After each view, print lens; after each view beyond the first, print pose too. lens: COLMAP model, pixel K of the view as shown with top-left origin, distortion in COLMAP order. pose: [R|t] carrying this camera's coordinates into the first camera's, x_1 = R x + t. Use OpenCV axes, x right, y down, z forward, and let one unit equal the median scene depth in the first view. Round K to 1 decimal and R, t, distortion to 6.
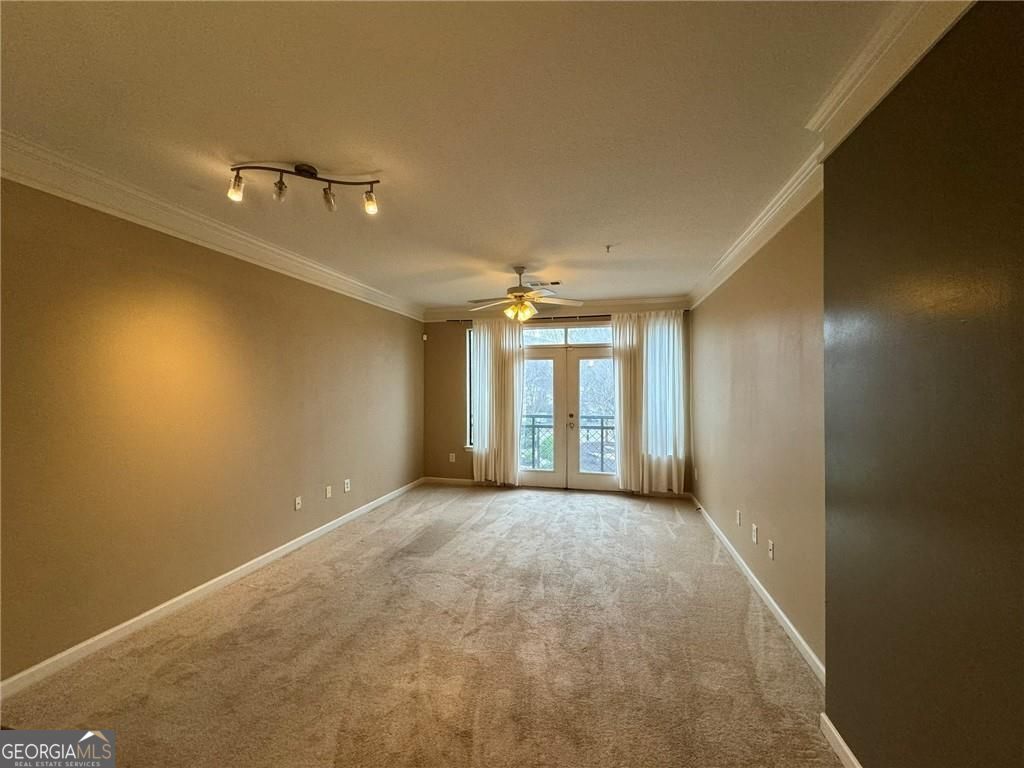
lens RADIAL K [[407.6, 0, 510.6], [0, 407.6, 381.9], [0, 0, 1]] dist [-0.003321, 0.000462]
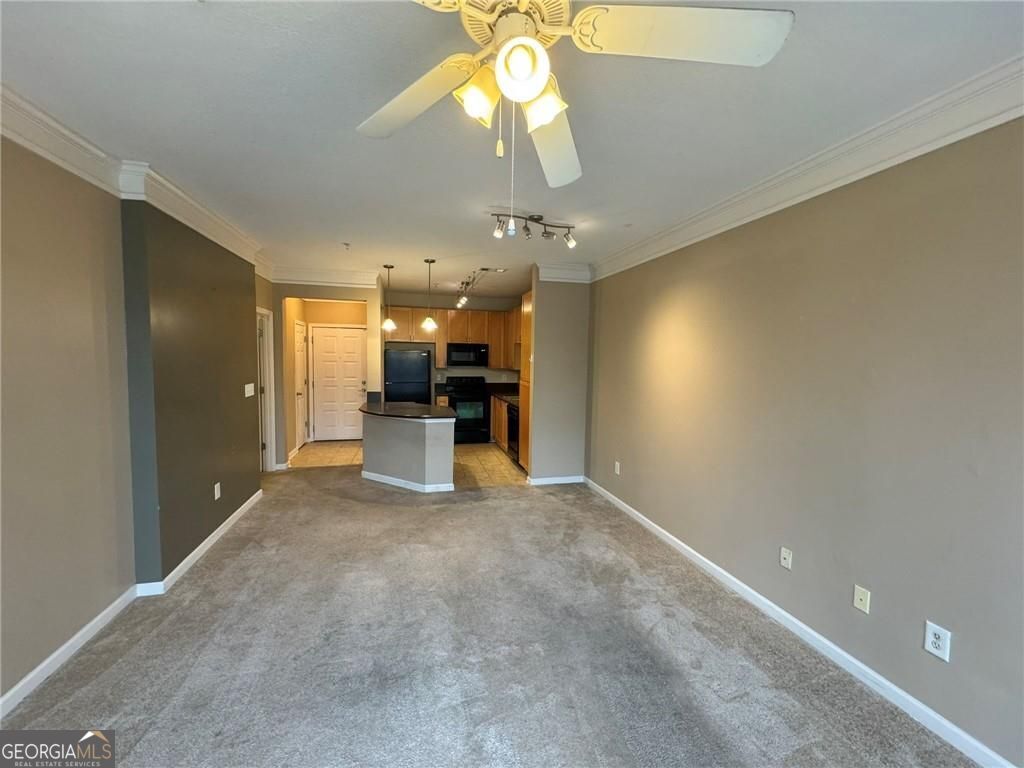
lens RADIAL K [[407.6, 0, 511.5], [0, 407.6, 383.8], [0, 0, 1]] dist [-0.003321, 0.000462]
pose [[-0.882348, 0.024181, -0.469977, 0.124578], [-0.003881, 0.998271, 0.058650, -0.009870], [0.470582, 0.053574, -0.880728, 1.077570]]
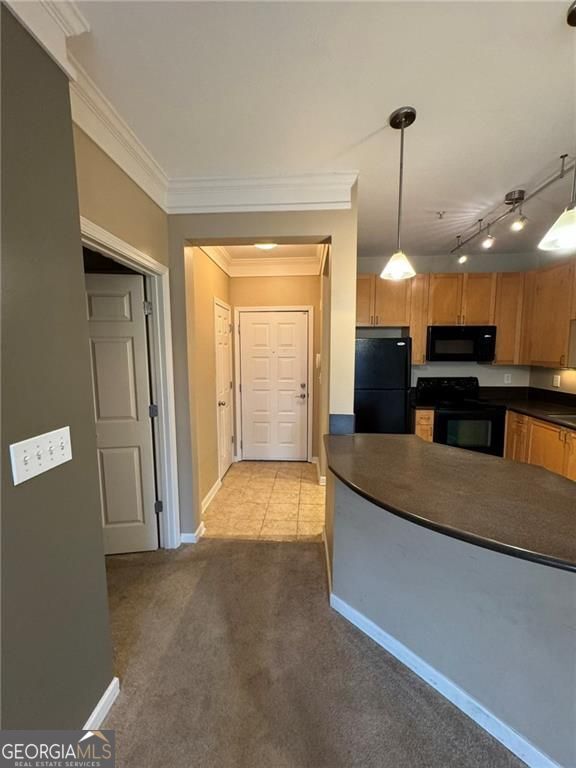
lens RADIAL K [[305.7, 0, 288.2], [0, 305.7, 384.3], [0, 0, 1]] dist [-0.003321, 0.000462]
pose [[-0.984253, 0.030219, -0.174164, 0.080949], [0.013599, 0.995303, 0.095845, -0.007370], [0.176242, 0.091967, -0.980041, 0.272328]]
